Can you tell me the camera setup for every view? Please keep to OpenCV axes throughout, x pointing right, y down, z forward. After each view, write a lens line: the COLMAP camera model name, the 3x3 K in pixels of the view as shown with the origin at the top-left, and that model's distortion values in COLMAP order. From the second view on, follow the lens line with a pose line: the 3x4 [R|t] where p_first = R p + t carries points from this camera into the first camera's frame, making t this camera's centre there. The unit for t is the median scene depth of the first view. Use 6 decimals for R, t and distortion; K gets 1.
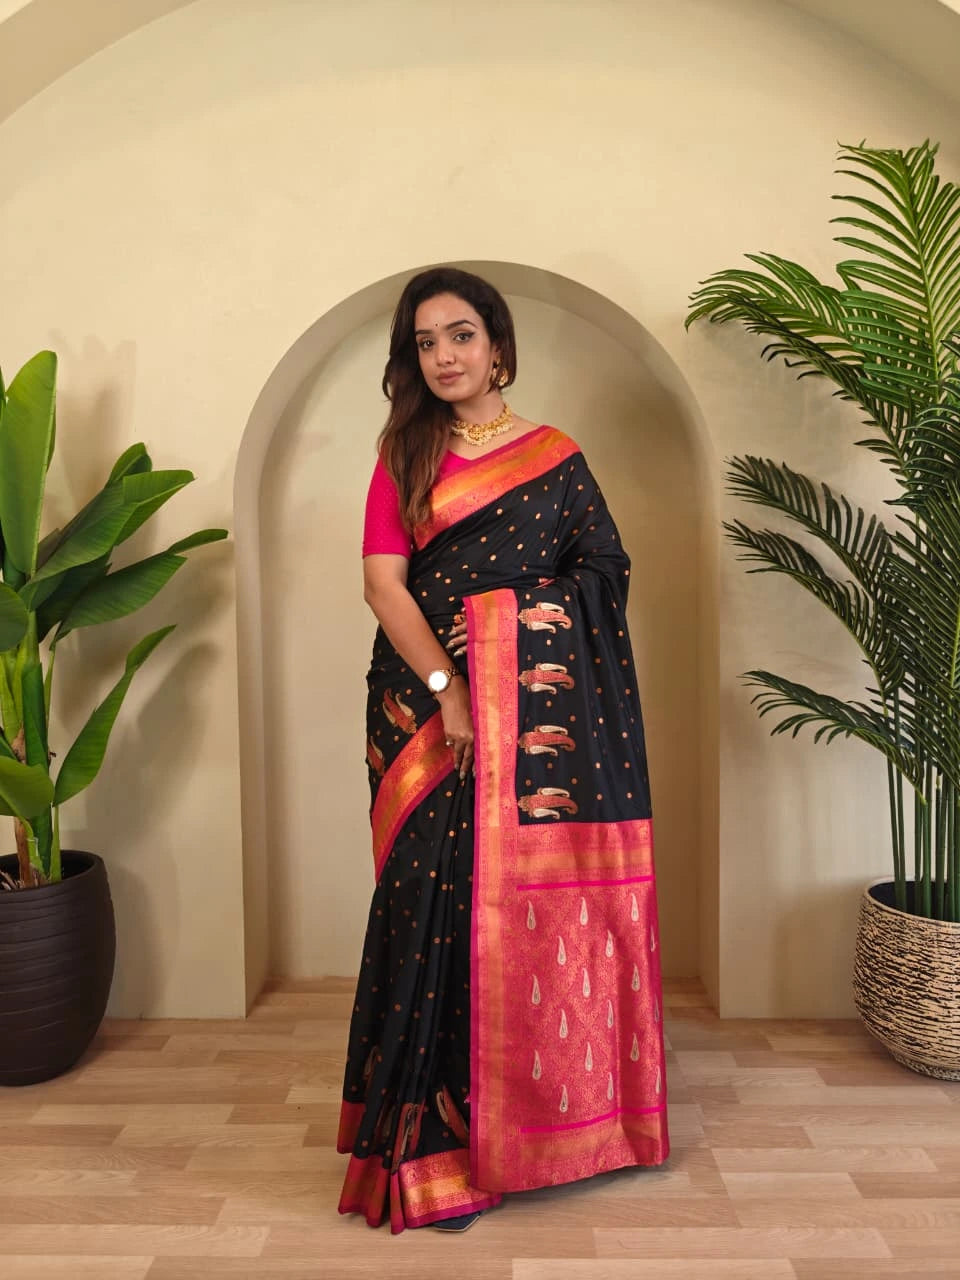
lens RADIAL K [[867.6, 0, 480.0], [0, 867.6, 640.0], [0, 0, 1]] dist [0.004159, -0.028745]
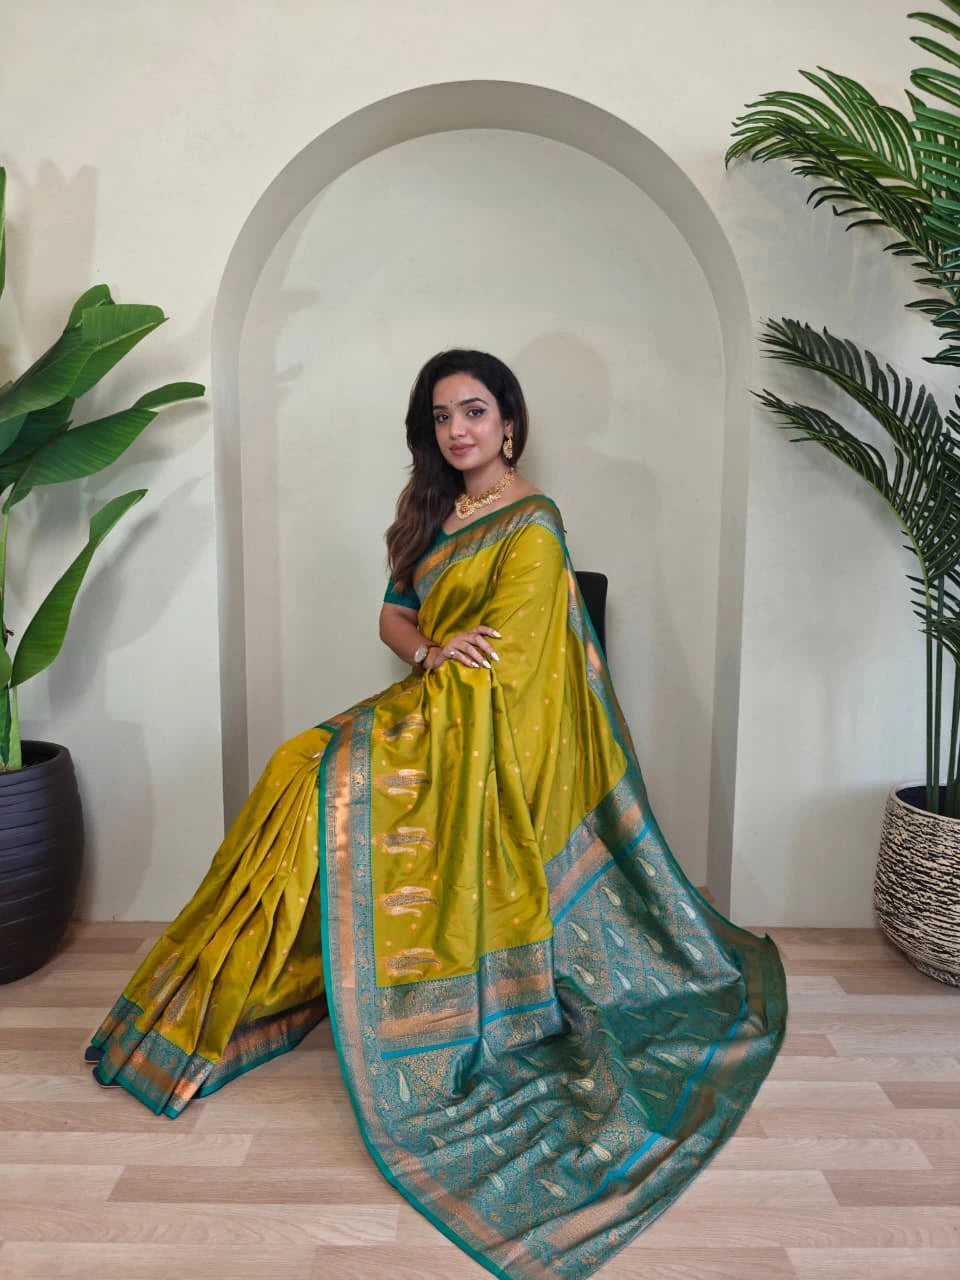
lens RADIAL K [[872.1, 0, 480.7], [0, 872.1, 640.0], [0, 0, 1]] dist [0.004625, -0.029289]
pose [[0.999611, 0.016822, 0.022246, -0.025277], [-0.018469, 0.996933, 0.076052, 0.066114], [-0.020898, -0.076434, 0.996856, 0.092432]]
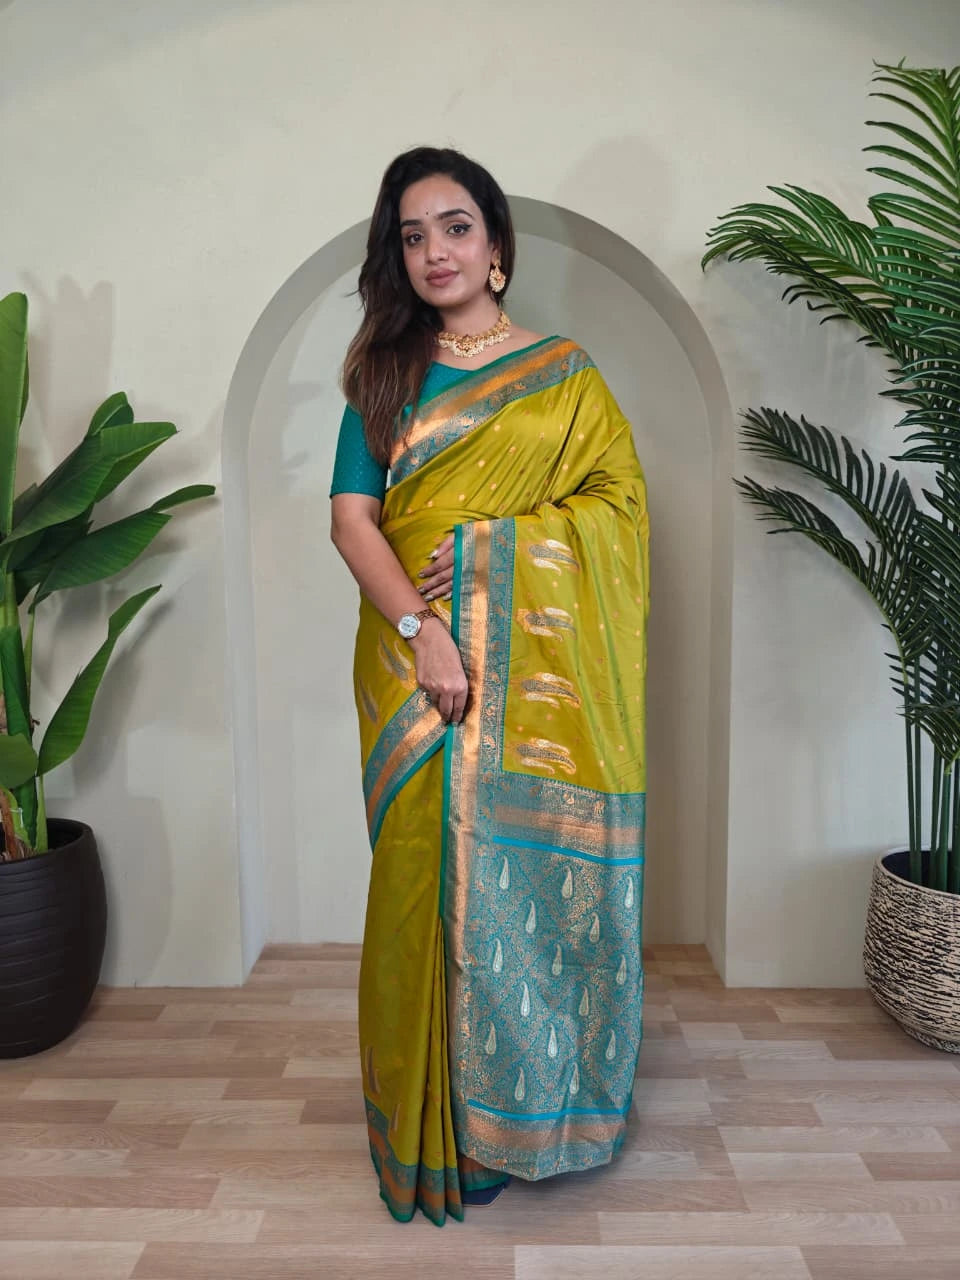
lens RADIAL K [[870.5, 0, 480.0], [0, 870.5, 640.0], [0, 0, 1]] dist [0.007206, -0.029841]
pose [[1.000000, 0.000473, -0.000419, -0.000877], [-0.000448, 0.998348, 0.057448, -0.014800], [0.000446, -0.057448, 0.998348, 0.045929]]
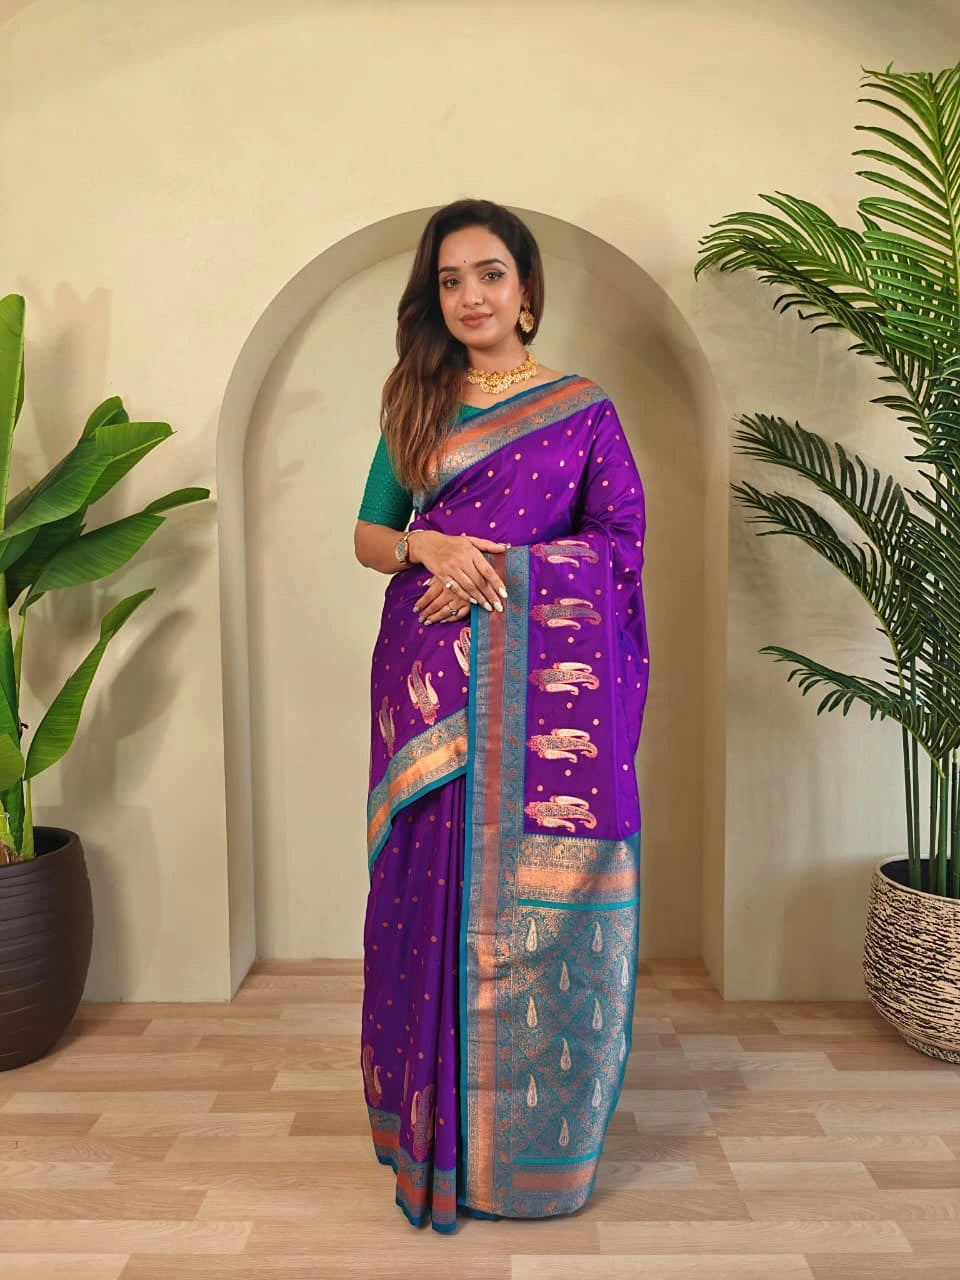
lens RADIAL K [[872.1, 0, 480.7], [0, 872.1, 640.0], [0, 0, 1]] dist [0.004625, -0.029289]
pose [[0.999951, 0.002054, 0.009651, -0.004461], [-0.002250, 0.999792, 0.020265, 0.019242], [-0.009607, -0.020286, 0.999748, 0.049030]]
